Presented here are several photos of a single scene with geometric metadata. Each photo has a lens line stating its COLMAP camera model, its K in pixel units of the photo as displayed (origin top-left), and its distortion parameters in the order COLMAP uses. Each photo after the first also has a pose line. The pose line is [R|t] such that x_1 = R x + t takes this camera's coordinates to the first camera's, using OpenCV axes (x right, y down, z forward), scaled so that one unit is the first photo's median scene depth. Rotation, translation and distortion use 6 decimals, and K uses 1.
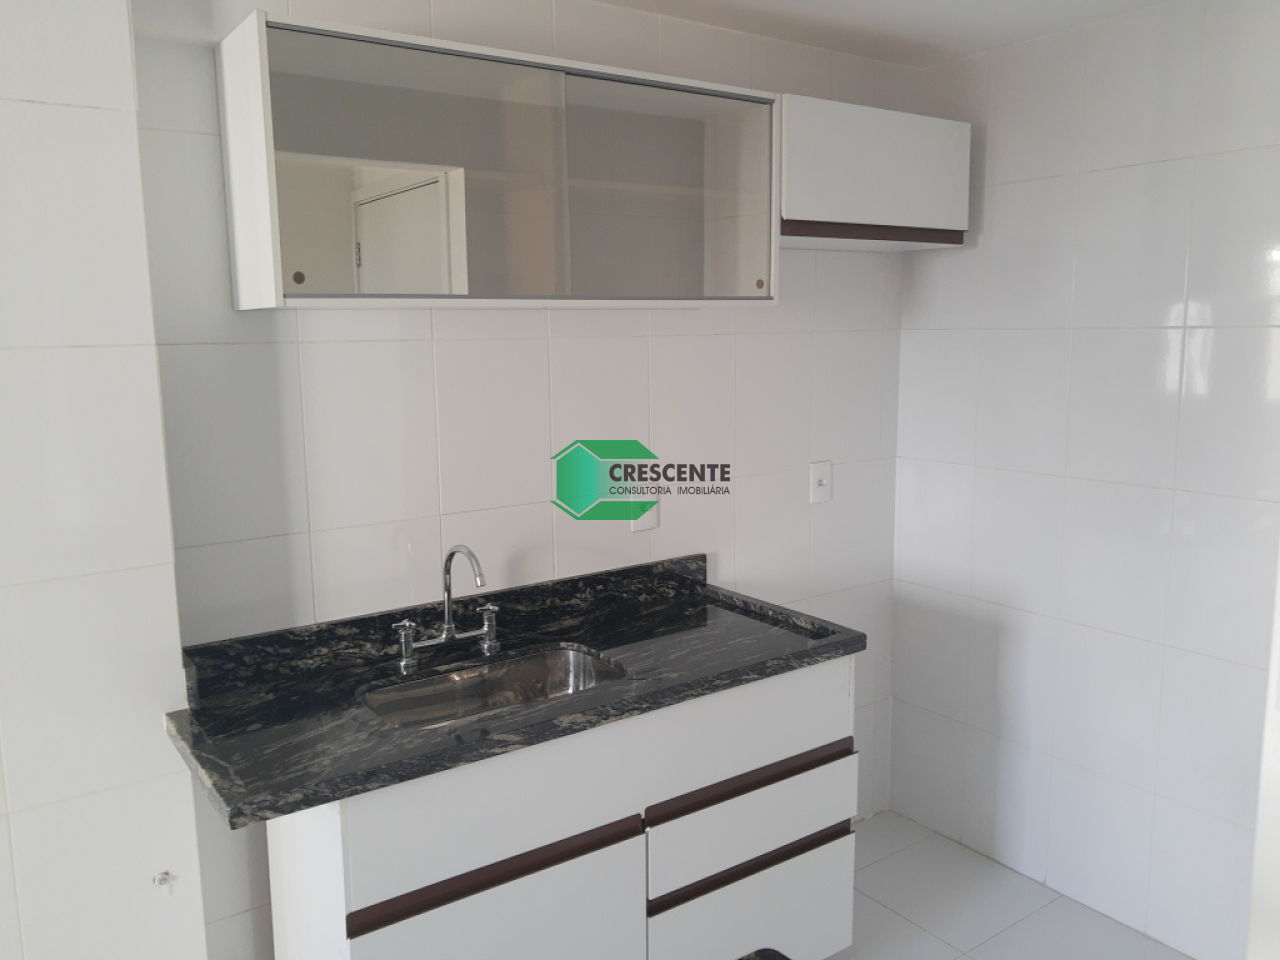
lens RADIAL K [[1006.8, 0, 645.8], [0, 1006.8, 467.9], [0, 0, 1]] dist [-0.000414, -0.025442]
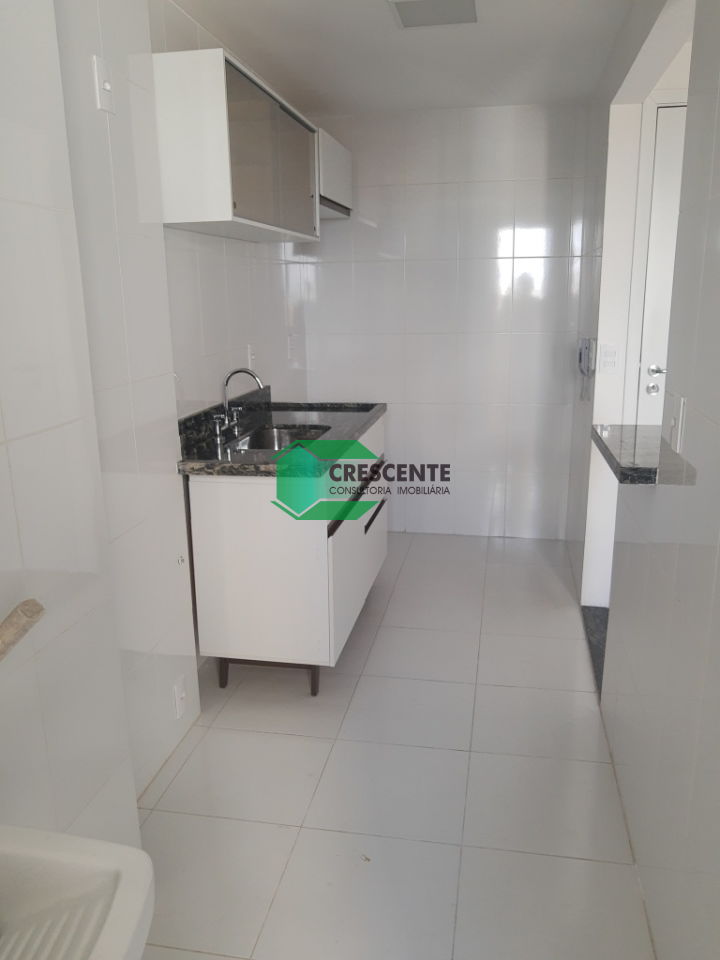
lens RADIAL K [[755.1, 0, 359.3], [0, 755.1, 482.8], [0, 0, 1]] dist [-0.000414, -0.025442]
pose [[0.727678, -0.163997, 0.666025, -0.897252], [0.097347, 0.985860, 0.136393, 0.107190], [-0.678976, -0.034415, 0.733353, -0.125999]]
